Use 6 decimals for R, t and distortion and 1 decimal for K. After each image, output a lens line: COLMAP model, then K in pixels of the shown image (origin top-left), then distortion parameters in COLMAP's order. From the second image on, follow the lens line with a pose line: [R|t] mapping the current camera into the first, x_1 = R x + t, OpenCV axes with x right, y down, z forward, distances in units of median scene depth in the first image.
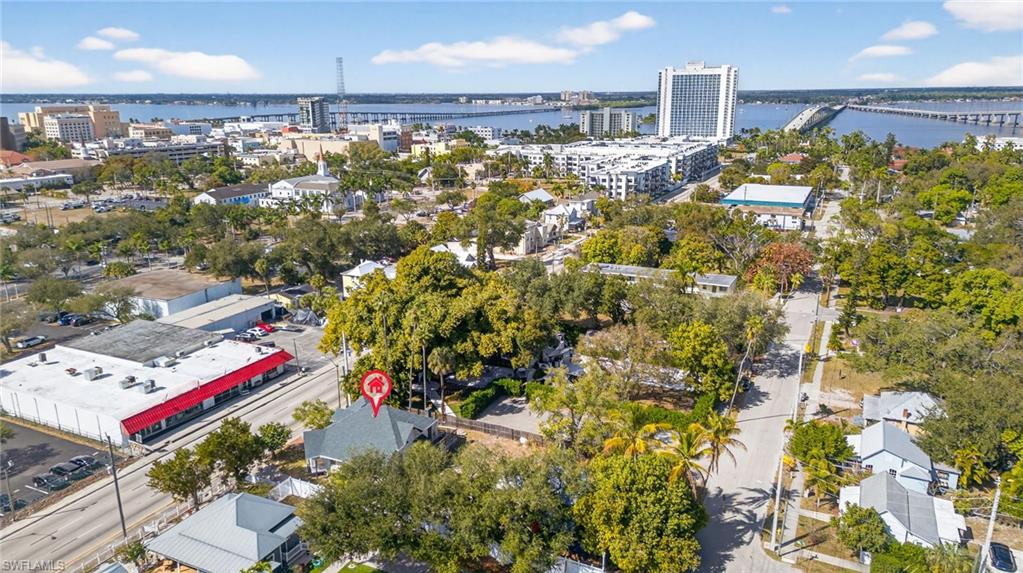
lens RADIAL K [[705.1, 0, 508.3], [0, 705.1, 291.5], [0, 0, 1]] dist [0.057262, -0.038820]
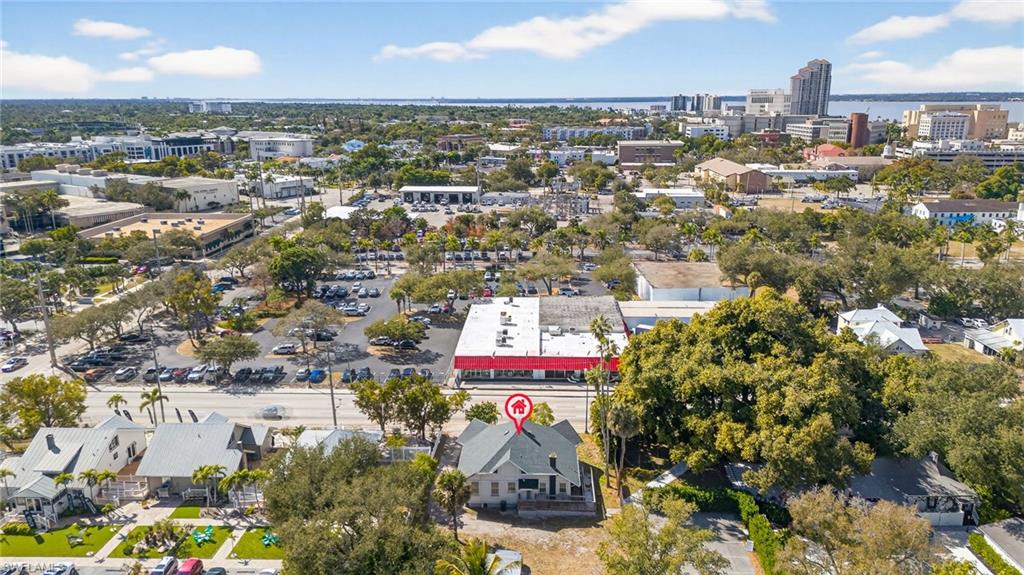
lens RADIAL K [[705.8, 0, 511.9], [0, 705.8, 289.9], [0, 0, 1]] dist [0.057262, -0.038820]
pose [[0.390254, 0.244114, -0.887756, 0.150334], [-0.243844, 0.957183, 0.156013, -0.038796], [0.887830, 0.155590, 0.433070, 0.140542]]
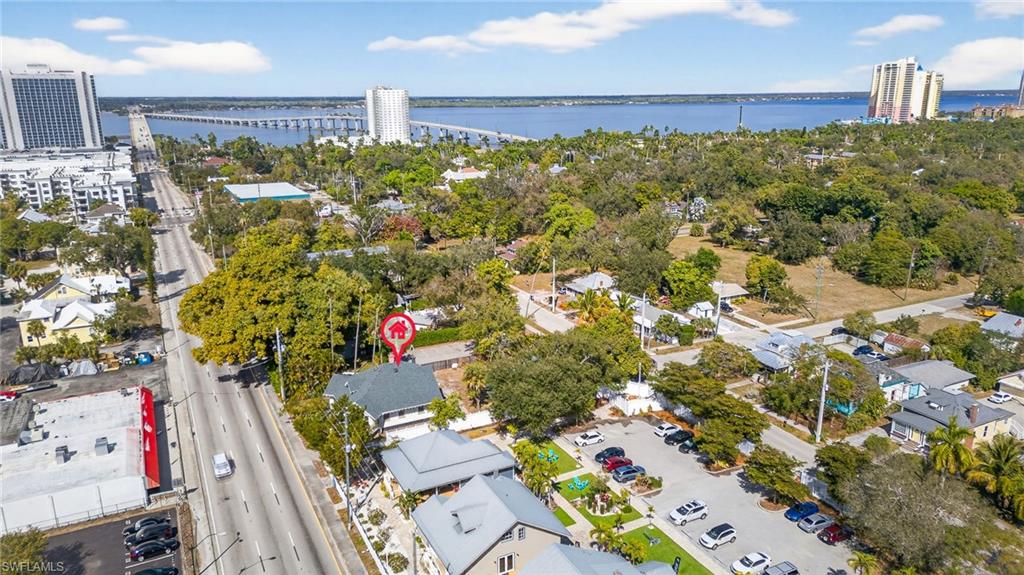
lens RADIAL K [[705.8, 0, 513.6], [0, 705.8, 281.3], [0, 0, 1]] dist [0.057262, -0.038820]
pose [[0.603878, -0.198603, 0.771938, -0.232275], [0.217219, 0.972810, 0.080355, -0.004993], [-0.766907, 0.119155, 0.630599, 0.022923]]
